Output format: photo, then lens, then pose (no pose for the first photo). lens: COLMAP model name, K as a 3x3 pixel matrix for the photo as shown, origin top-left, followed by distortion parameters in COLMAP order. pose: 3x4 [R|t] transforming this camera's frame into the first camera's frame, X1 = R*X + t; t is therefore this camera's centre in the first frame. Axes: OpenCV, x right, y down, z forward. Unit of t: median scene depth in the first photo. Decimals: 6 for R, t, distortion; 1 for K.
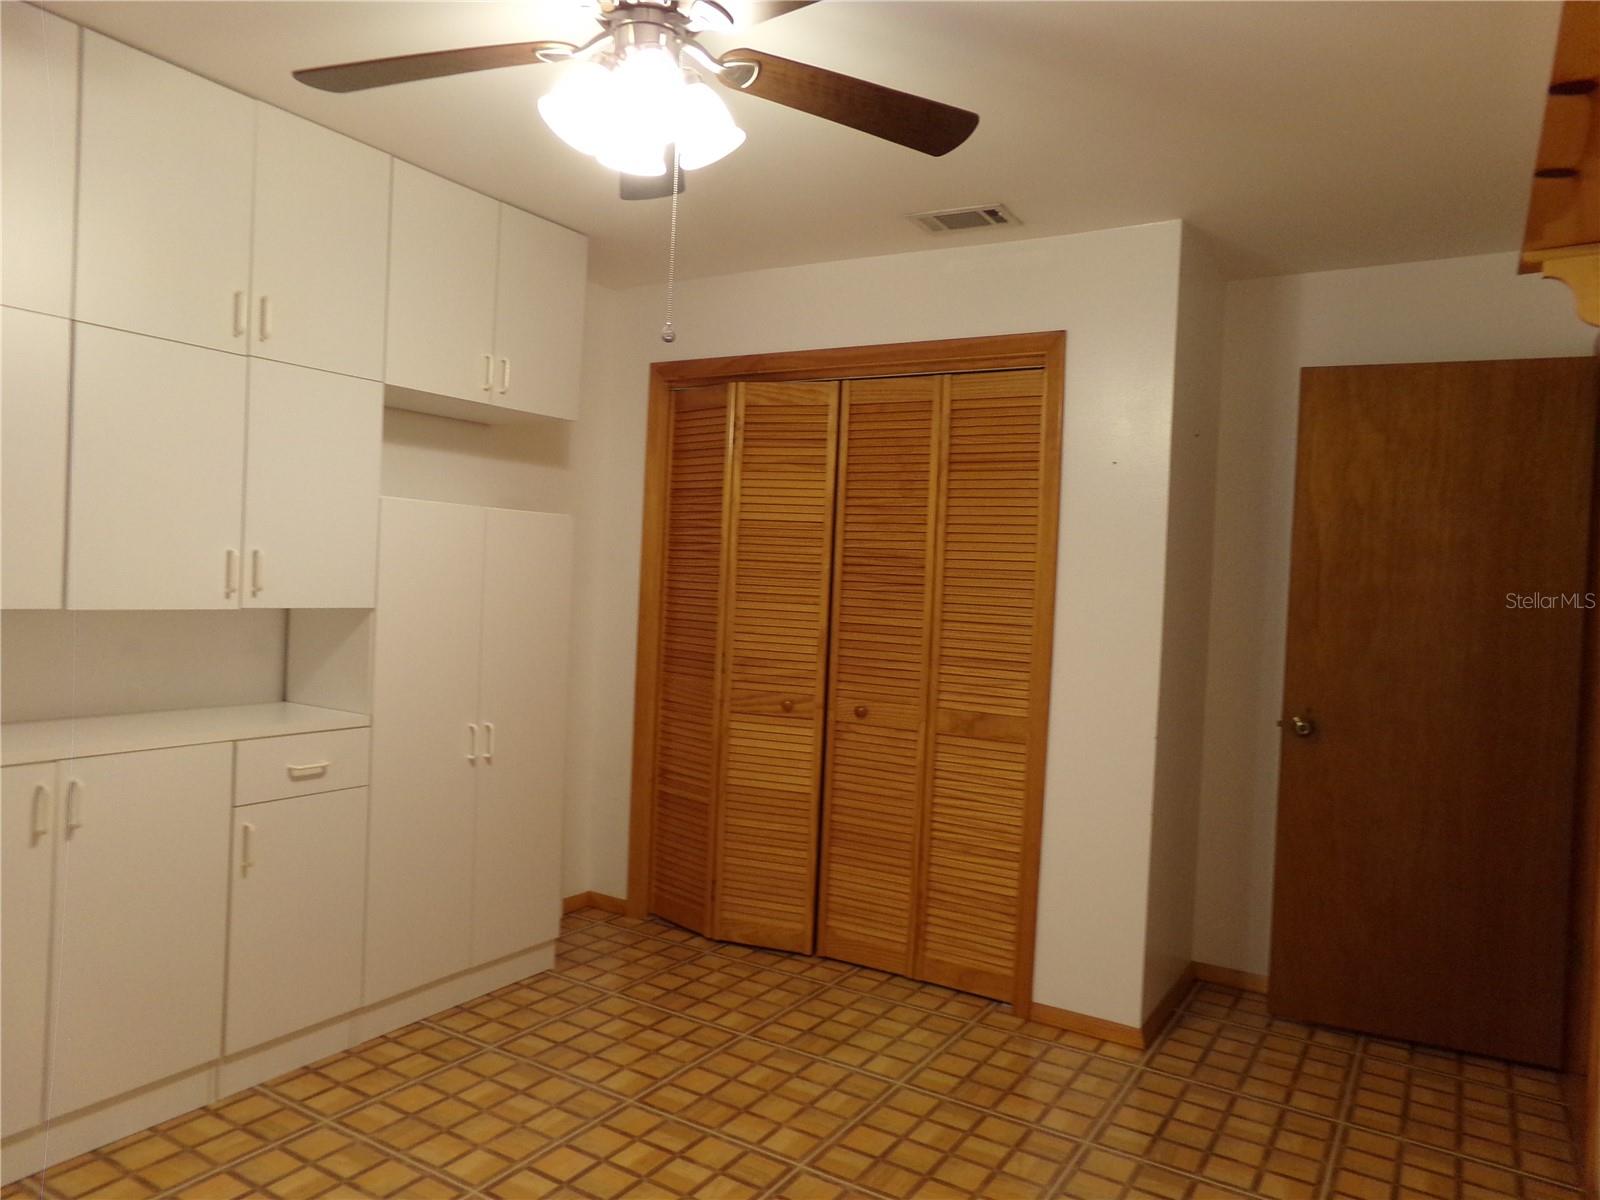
lens RADIAL K [[1085.3, 0, 799.2], [0, 1085.3, 598.1], [0, 0, 1]] dist [-0.019416, 0.022048]
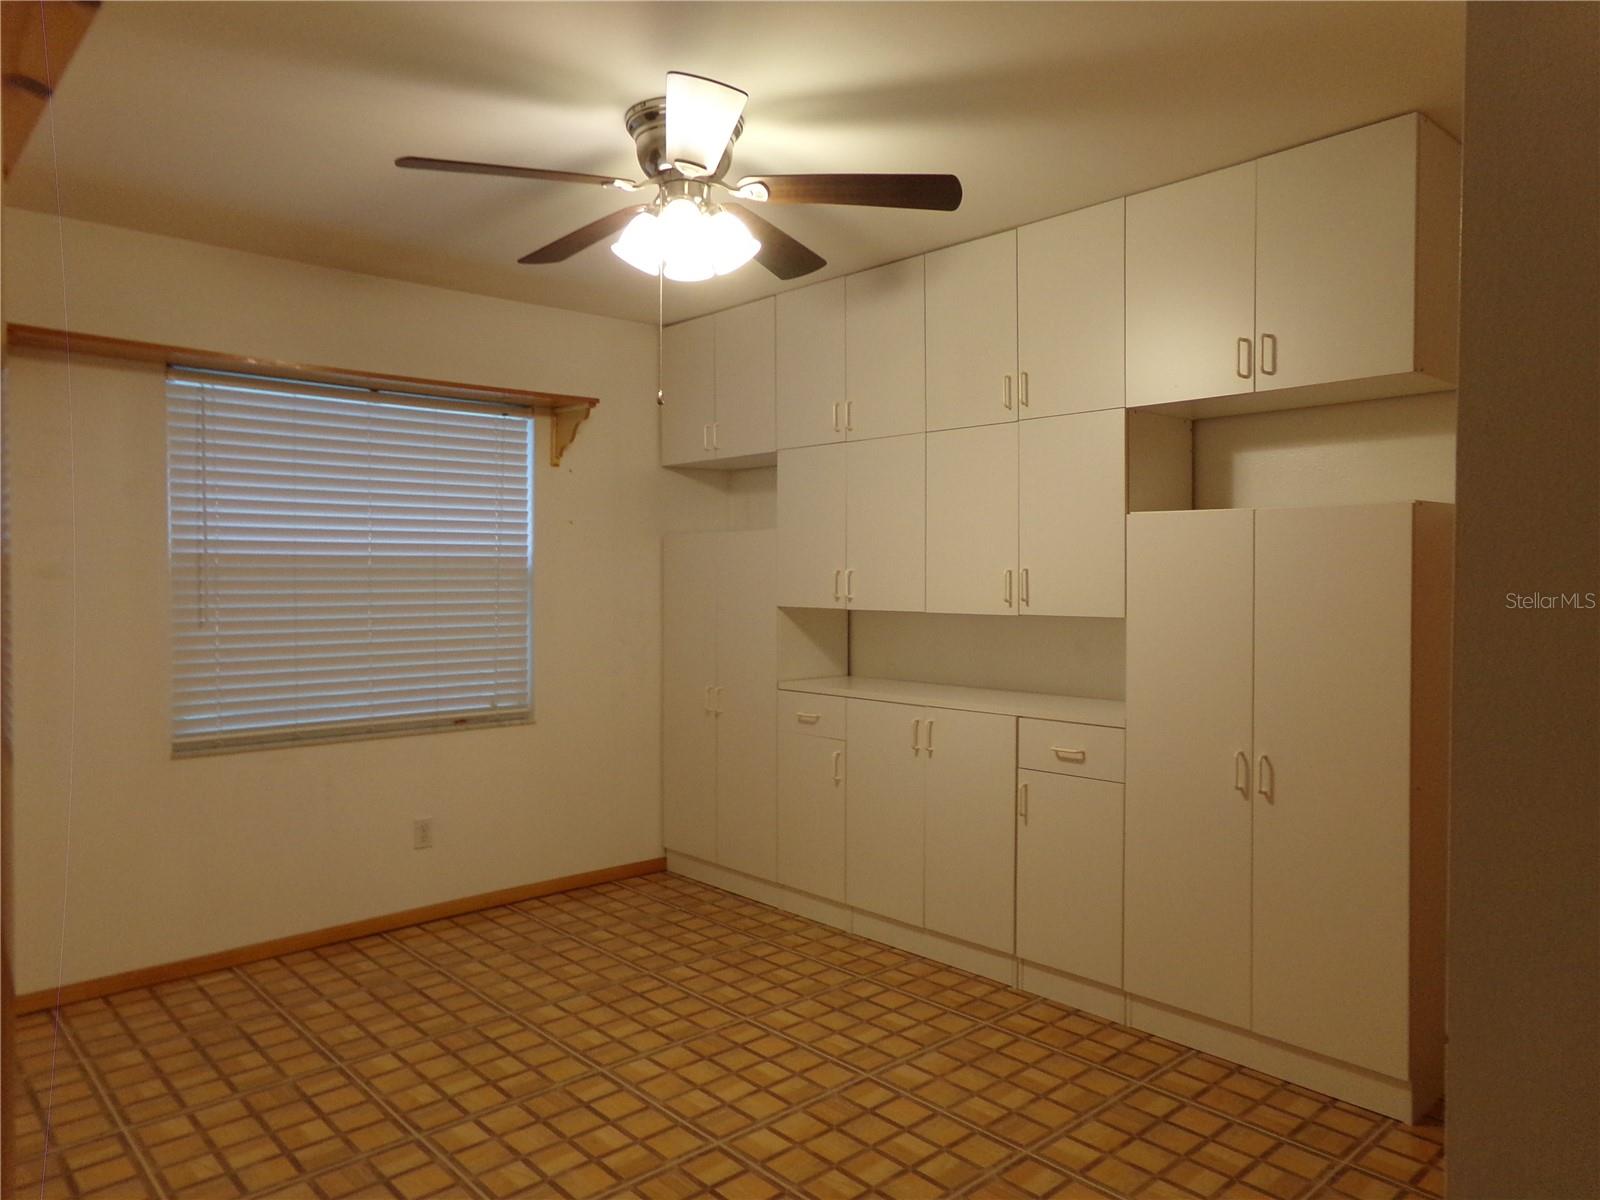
lens RADIAL K [[1085.3, 0, 800.9], [0, 1085.3, 602.5], [0, 0, 1]] dist [-0.019416, 0.022048]
pose [[-0.293075, -0.009676, -0.956040, 0.794107], [-0.008919, 0.999933, -0.007386, 0.006034], [0.956048, 0.006362, -0.293142, 1.112458]]
